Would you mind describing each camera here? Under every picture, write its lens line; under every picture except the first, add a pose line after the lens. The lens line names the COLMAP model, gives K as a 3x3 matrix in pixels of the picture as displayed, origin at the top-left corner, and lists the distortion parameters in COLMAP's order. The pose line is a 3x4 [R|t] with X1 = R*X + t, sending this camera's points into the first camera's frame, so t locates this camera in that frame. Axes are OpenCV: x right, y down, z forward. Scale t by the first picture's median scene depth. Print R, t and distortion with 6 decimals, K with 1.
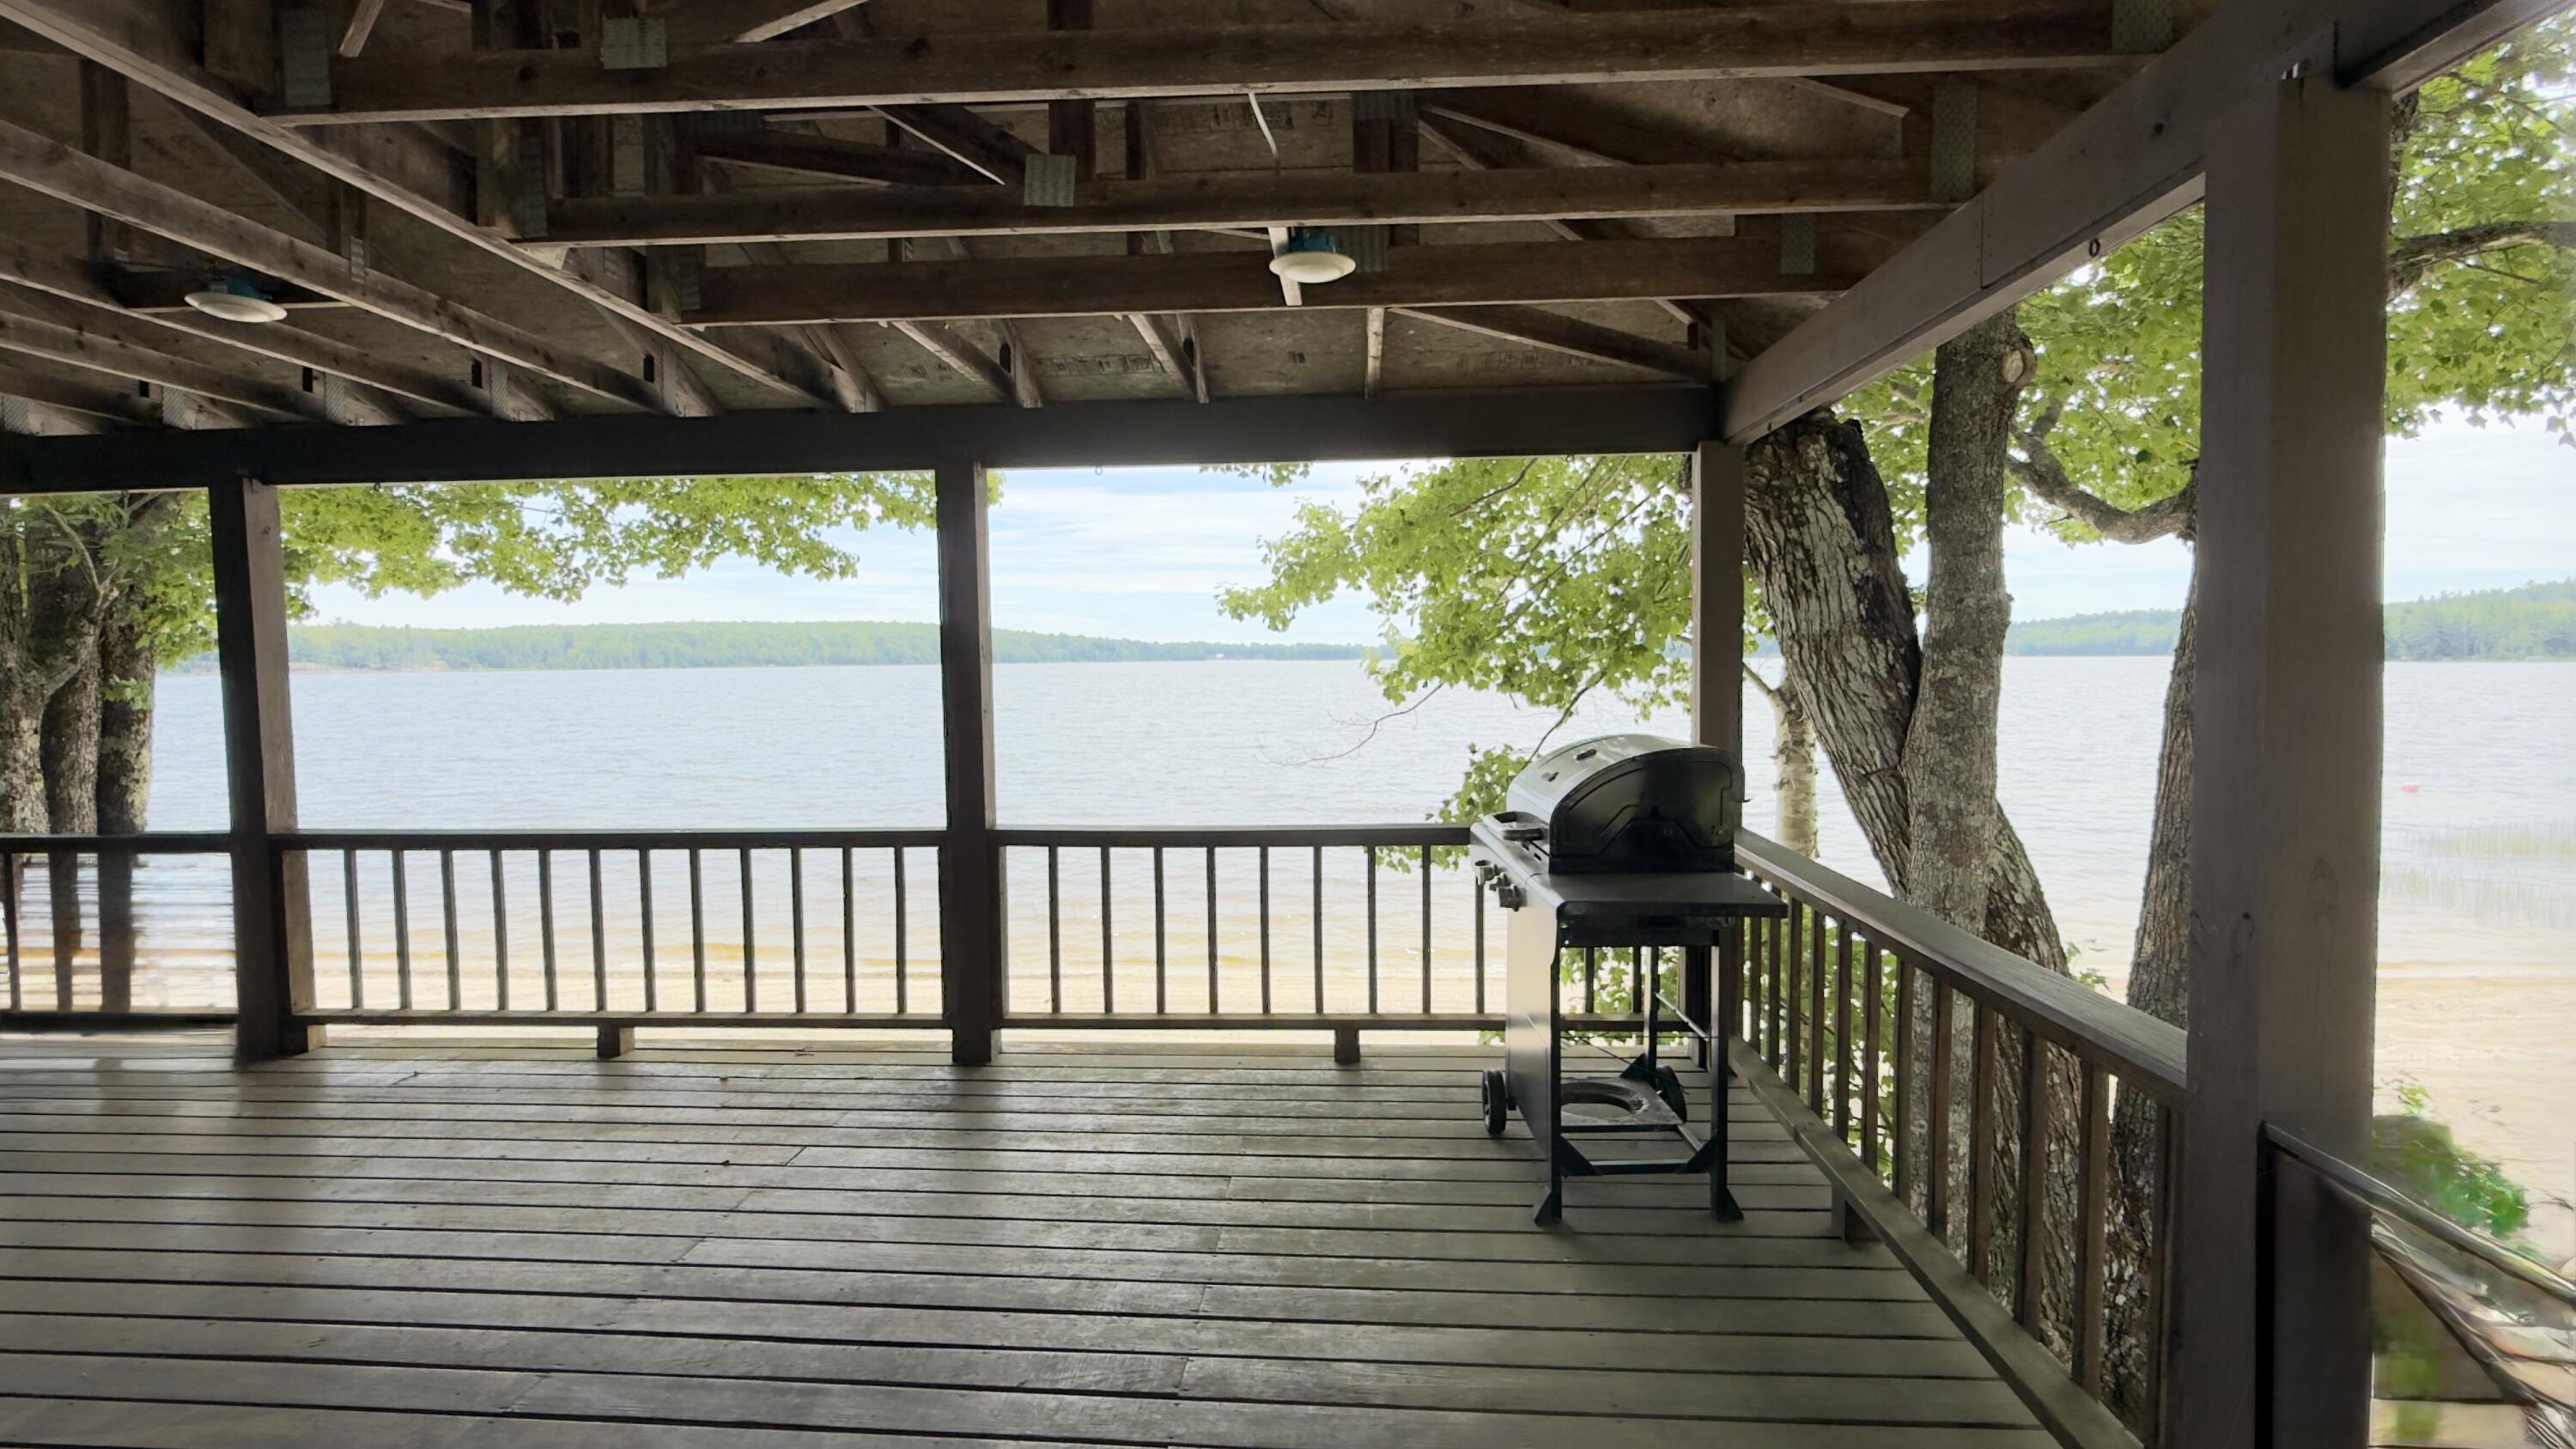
lens RADIAL K [[1288.0, 0, 1288.1], [0, 1288.0, 728.7], [0, 0, 1]] dist [0.001437, -0.000115]
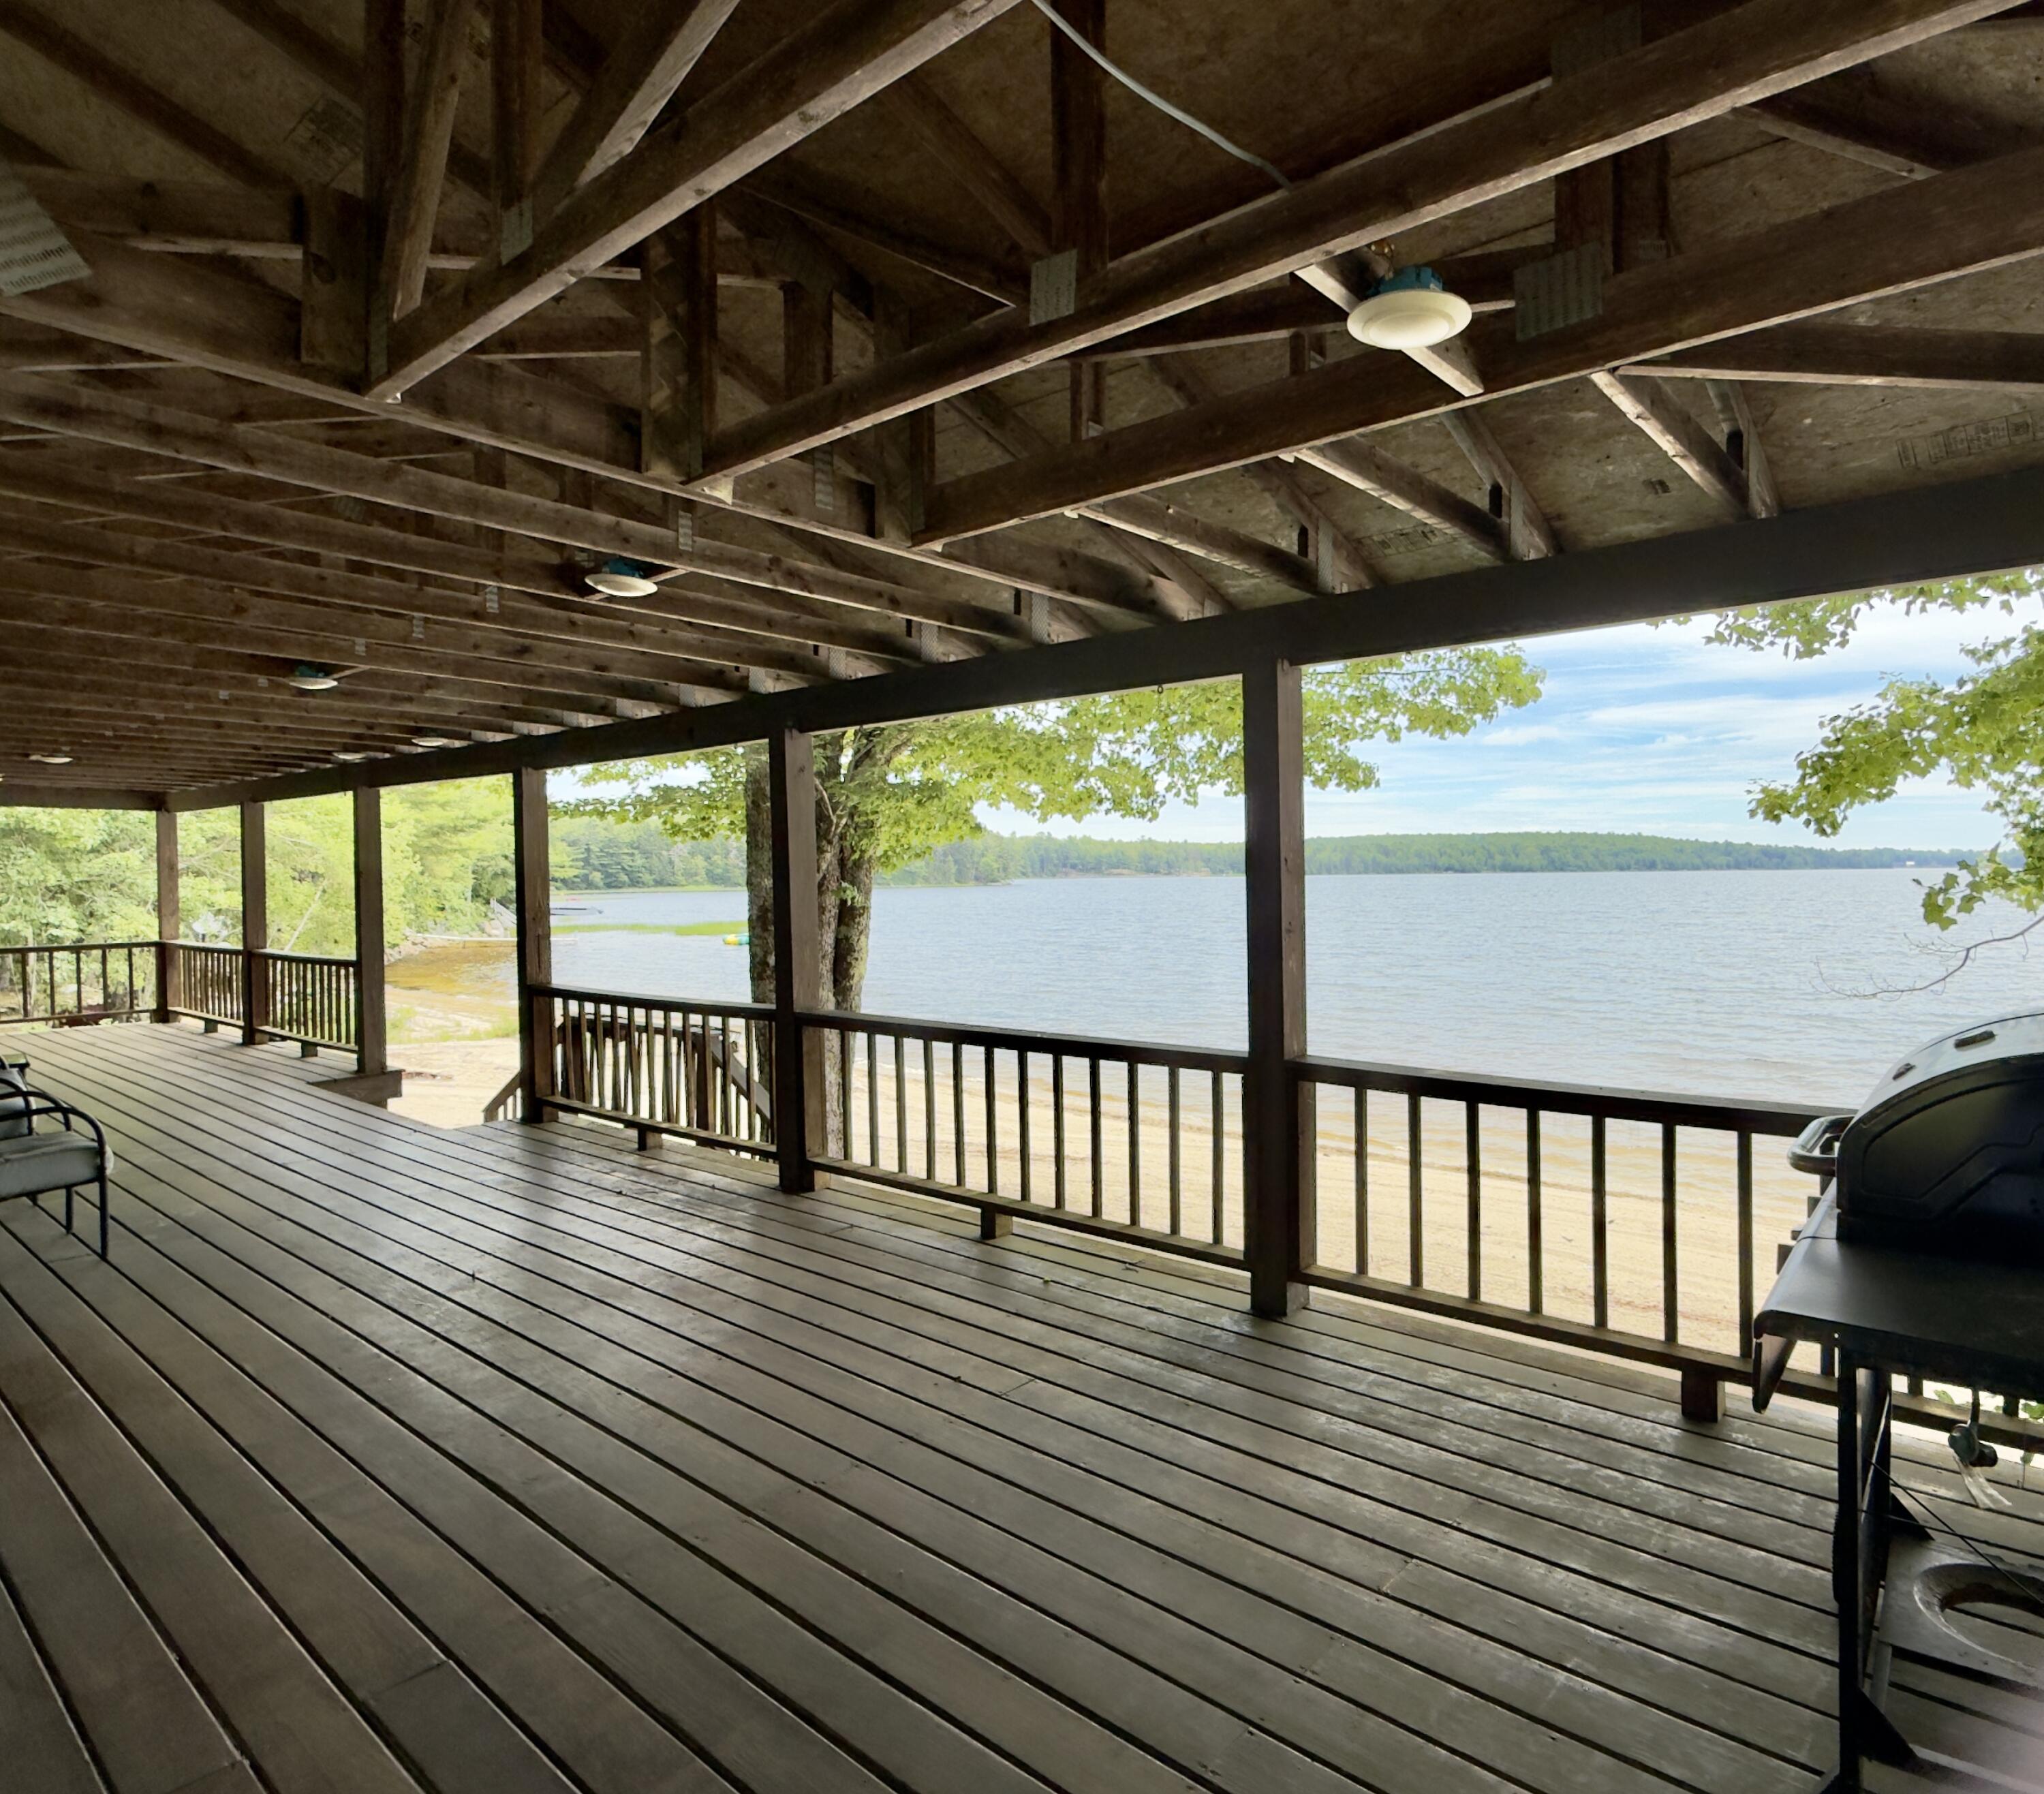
lens RADIAL K [[1204.3, 0, 1200.6], [0, 1204.3, 900.9], [0, 0, 1]] dist [-0.005317, 0.003664]
pose [[0.831764, 0.015488, -0.554913, 0.179163], [-0.029618, 0.999425, -0.016499, -0.018078], [0.554338, 0.030159, 0.831745, 0.246500]]
